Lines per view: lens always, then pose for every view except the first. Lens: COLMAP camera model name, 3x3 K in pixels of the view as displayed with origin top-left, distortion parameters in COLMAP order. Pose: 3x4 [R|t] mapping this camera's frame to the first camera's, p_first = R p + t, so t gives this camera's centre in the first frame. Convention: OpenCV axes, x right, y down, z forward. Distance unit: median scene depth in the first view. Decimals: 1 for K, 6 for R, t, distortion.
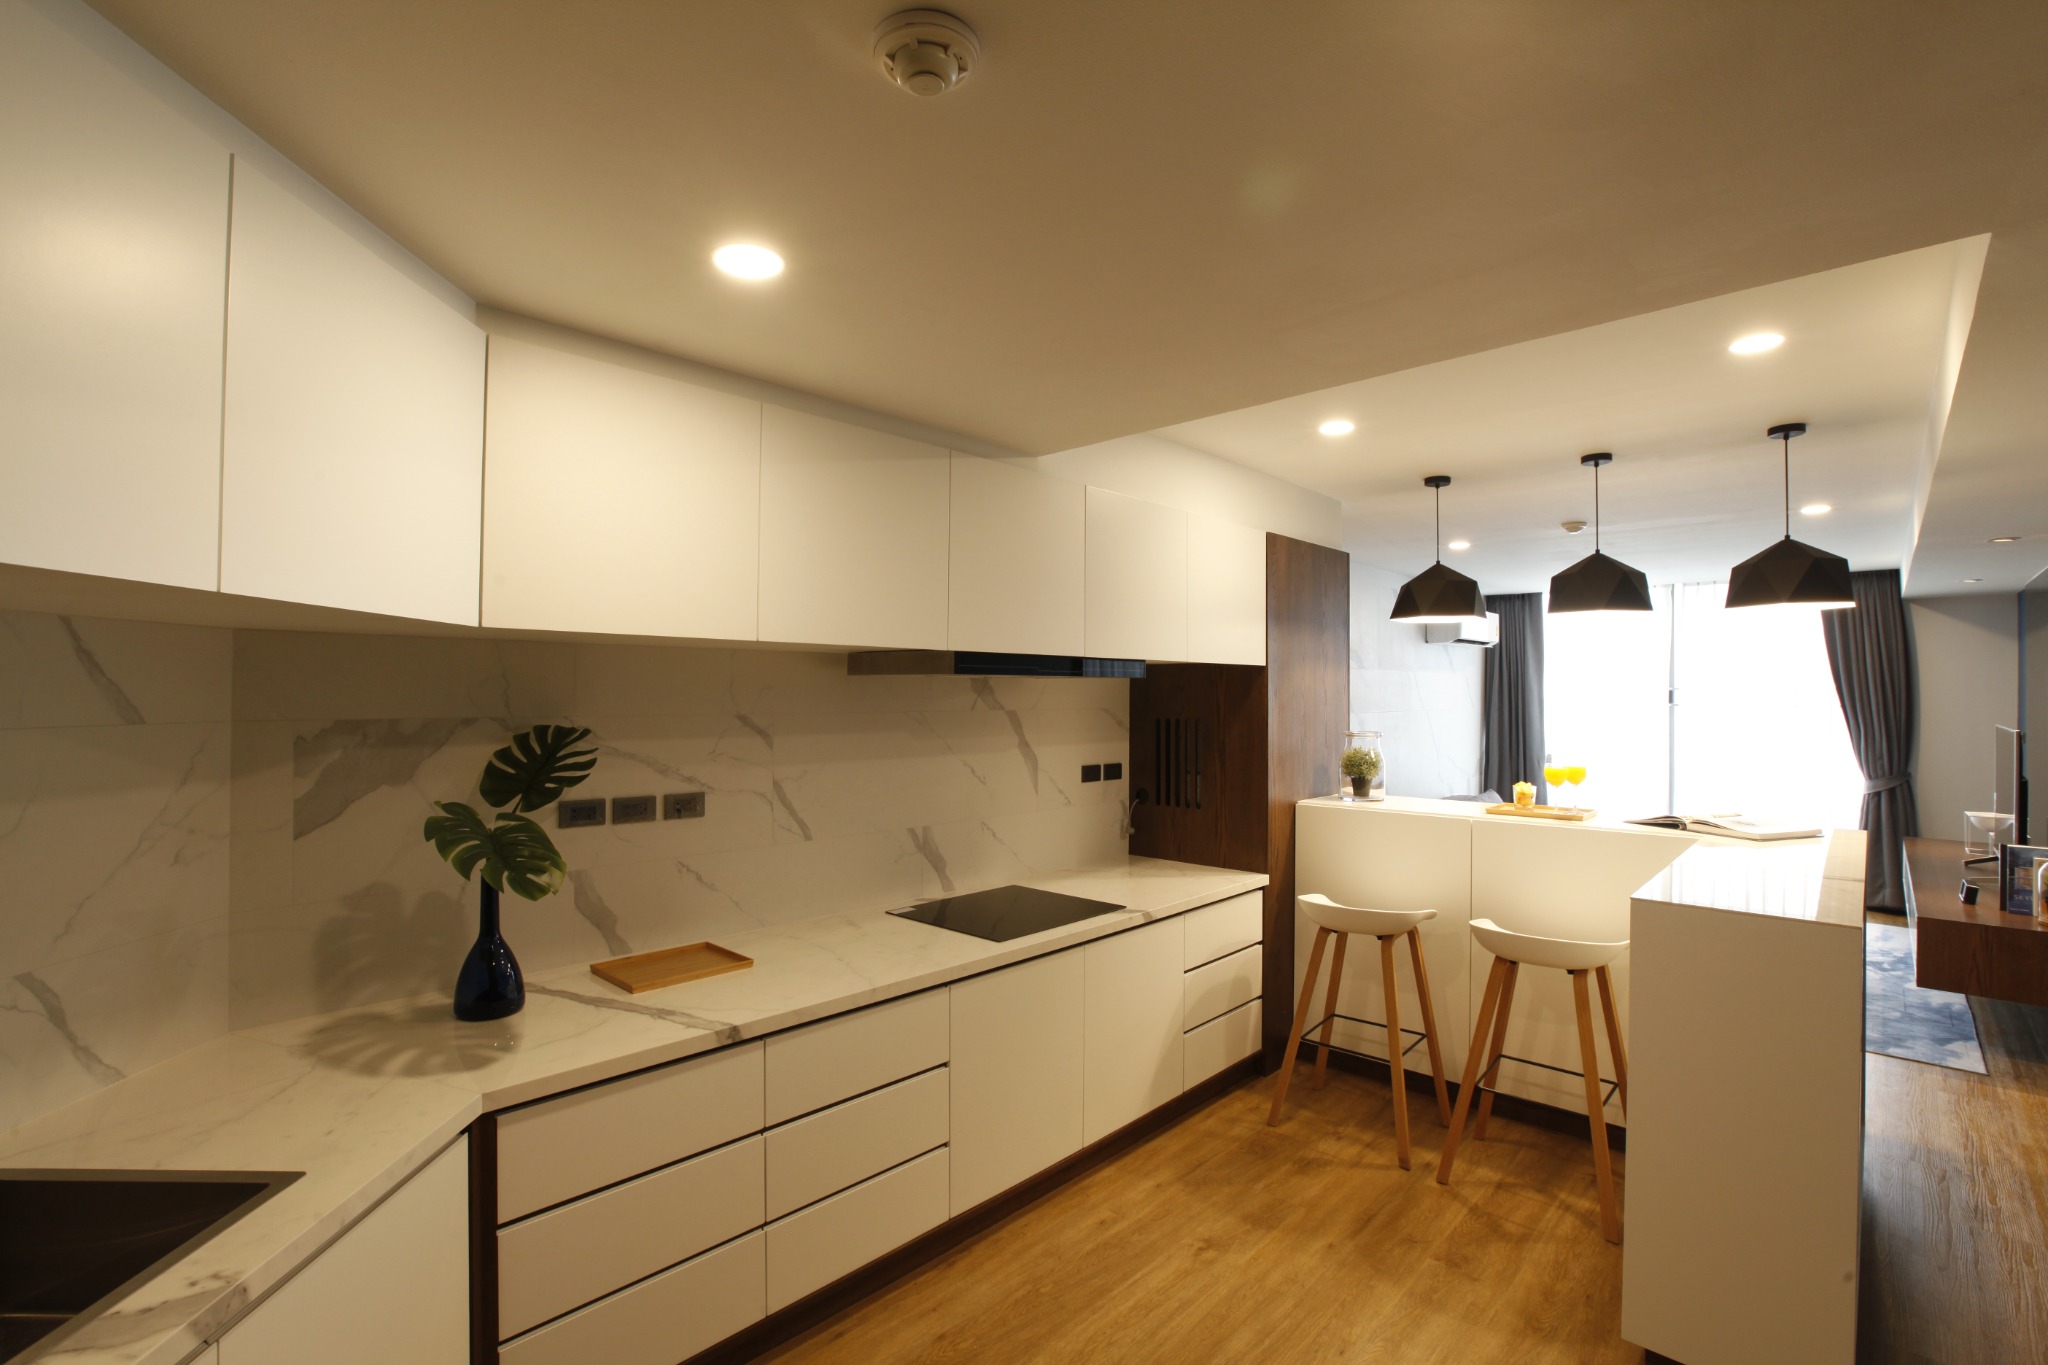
lens RADIAL K [[937.9, 0, 1012.2], [0, 937.9, 683.1], [0, 0, 1]] dist [-0.034806, 0.008374]
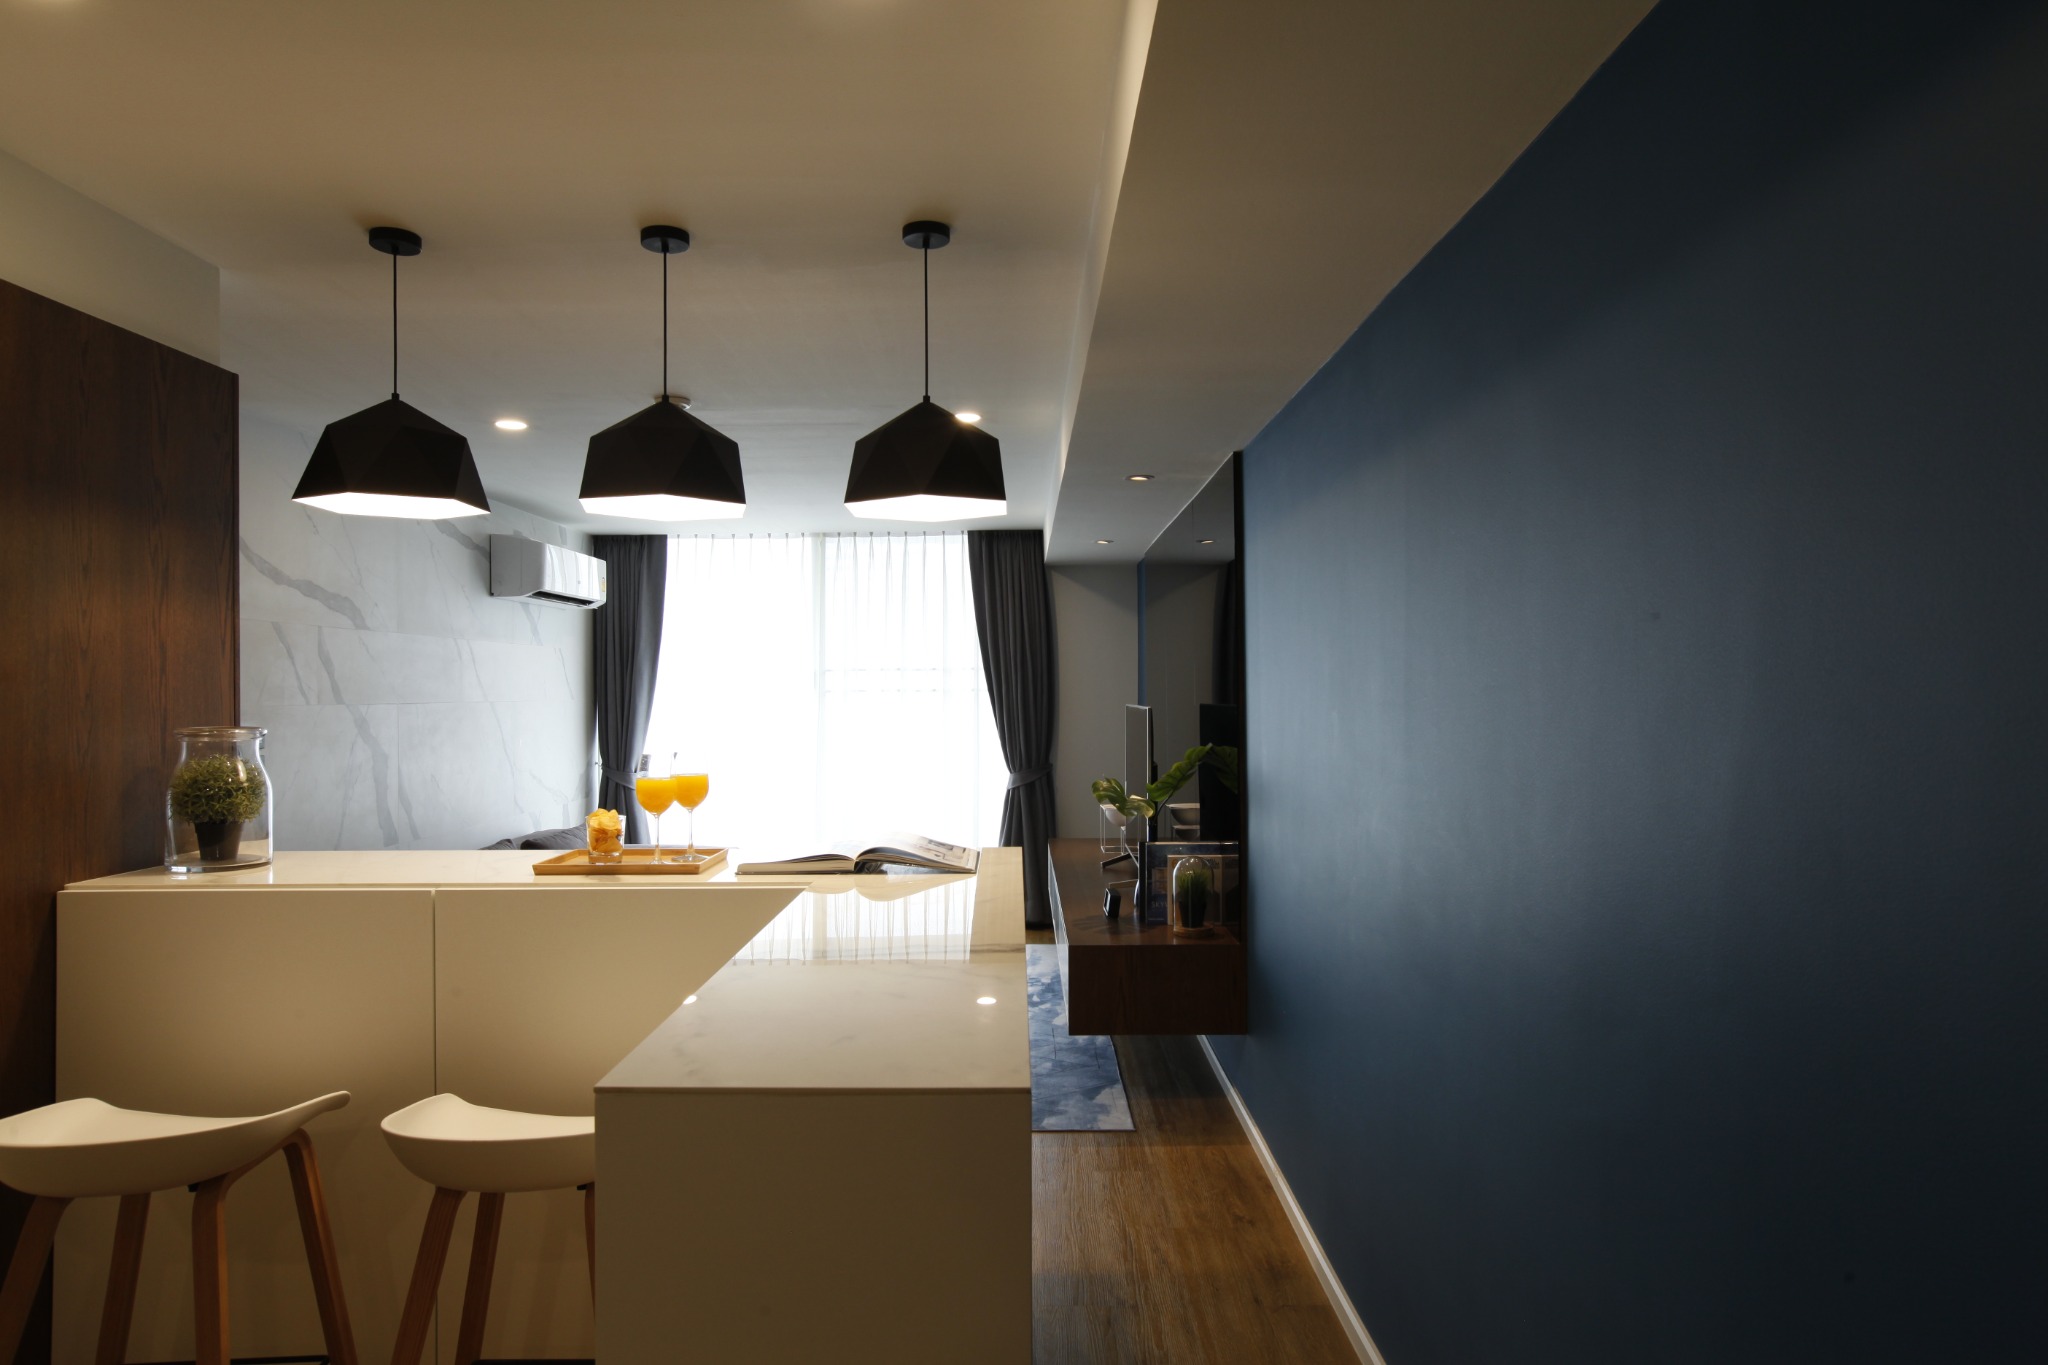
lens RADIAL K [[1267.0, 0, 1009.6], [0, 1267.0, 683.2], [0, 0, 1]] dist [-0.028895, 0.038592]
pose [[0.731274, -0.005801, 0.682059, 0.230813], [0.004728, 0.999983, 0.003436, 0.029648], [-0.682067, 0.000712, 0.731289, 0.256380]]
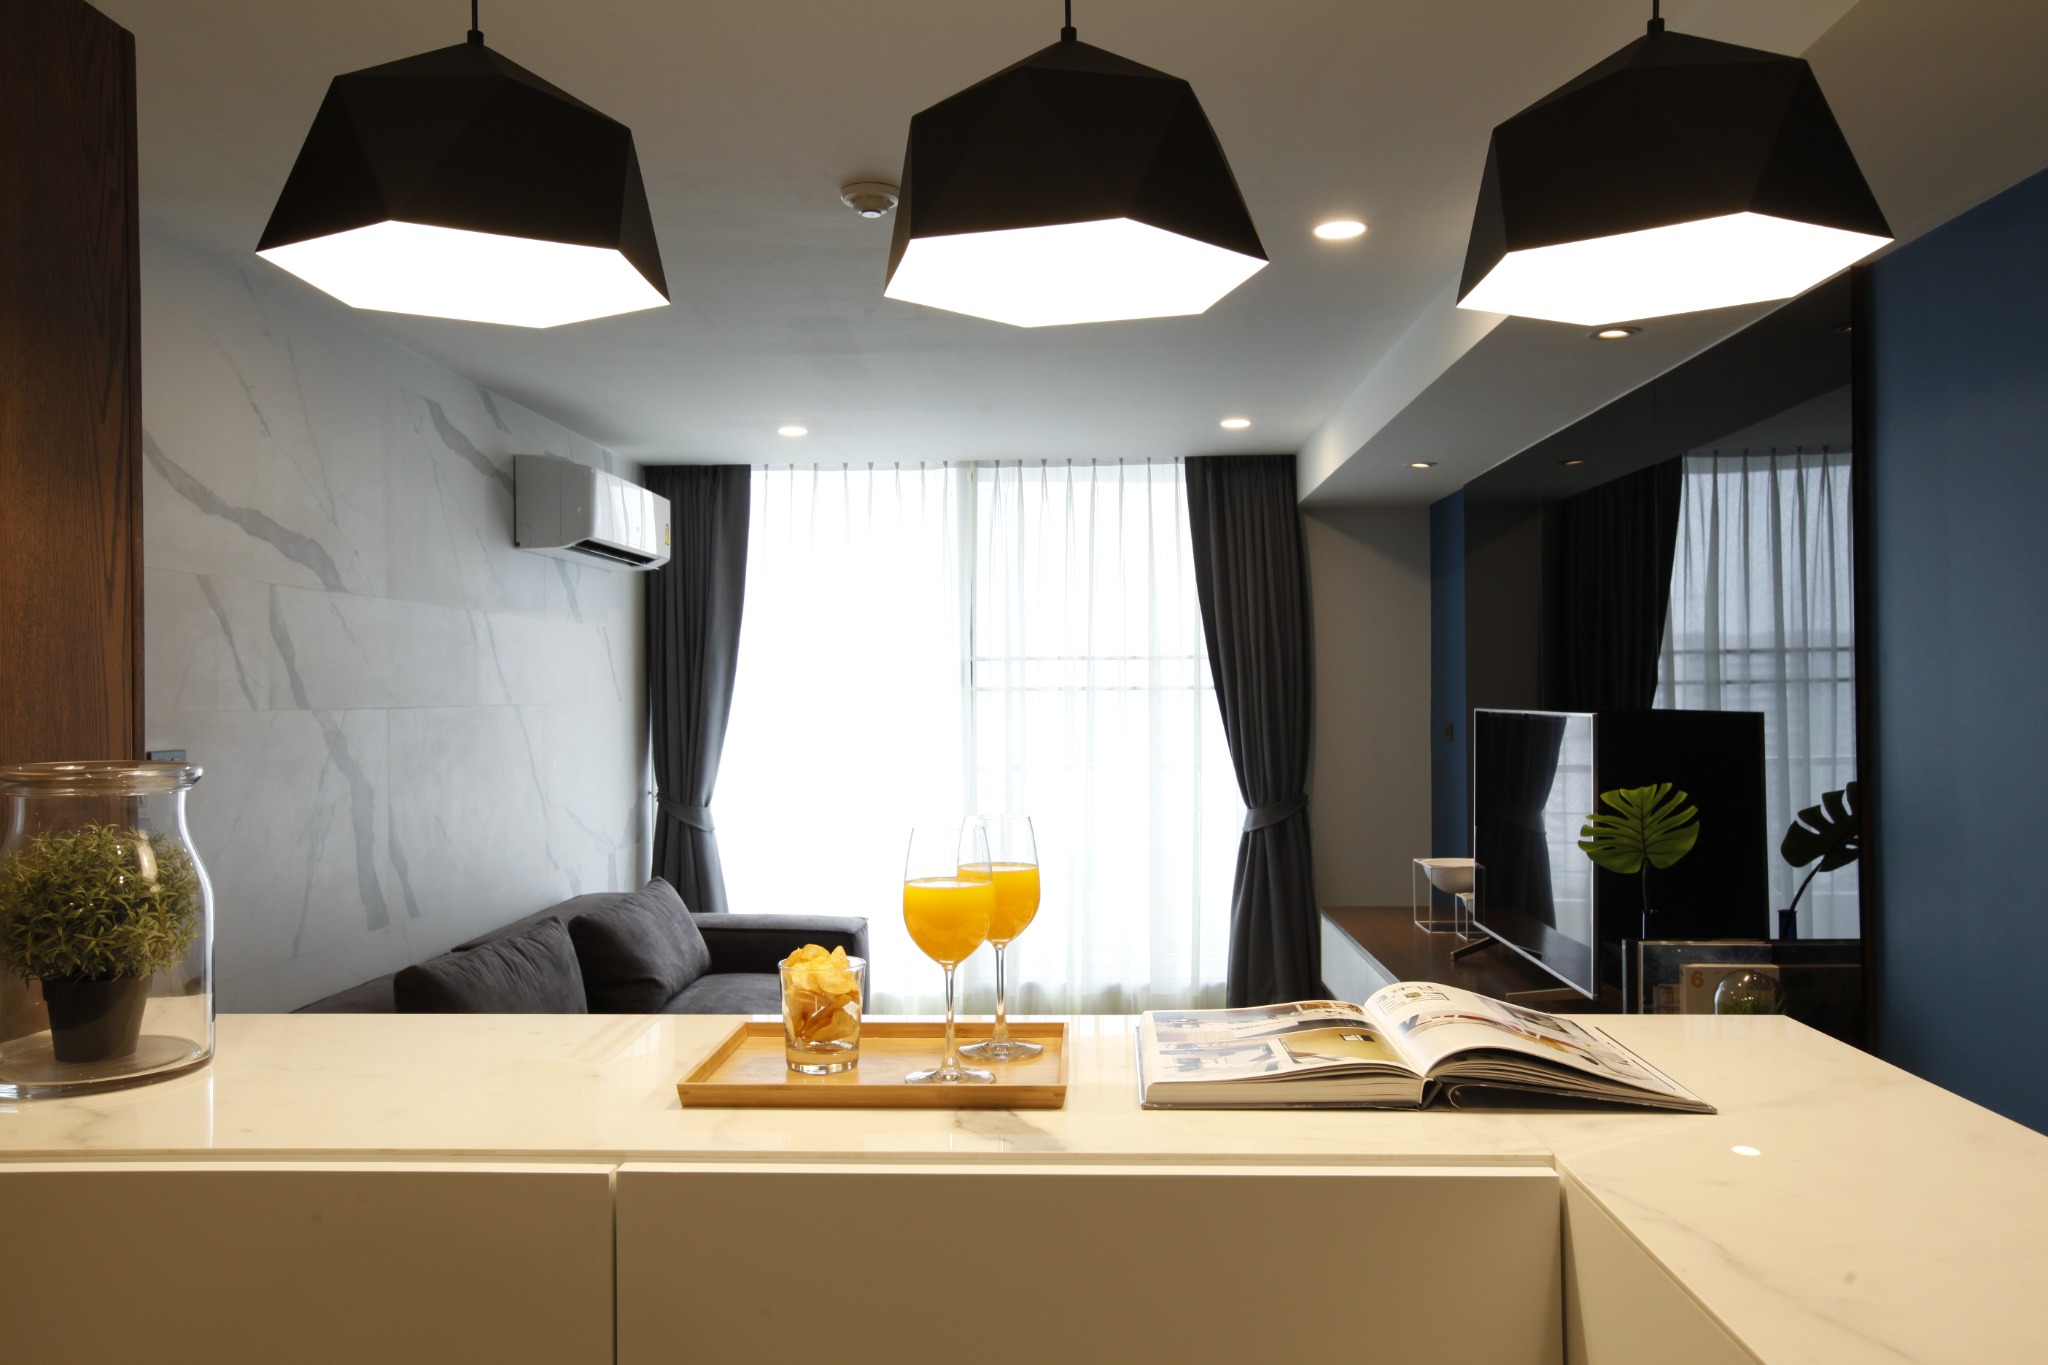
lens RADIAL K [[1560.3, 0, 1024.0], [0, 1560.3, 682.5], [0, 0, 1]] dist [0.001013, 0.012426]
pose [[0.756268, -0.007146, 0.654222, 0.305713], [0.006068, 0.999974, 0.003908, 0.034270], [-0.654233, 0.001014, 0.756292, 0.616216]]
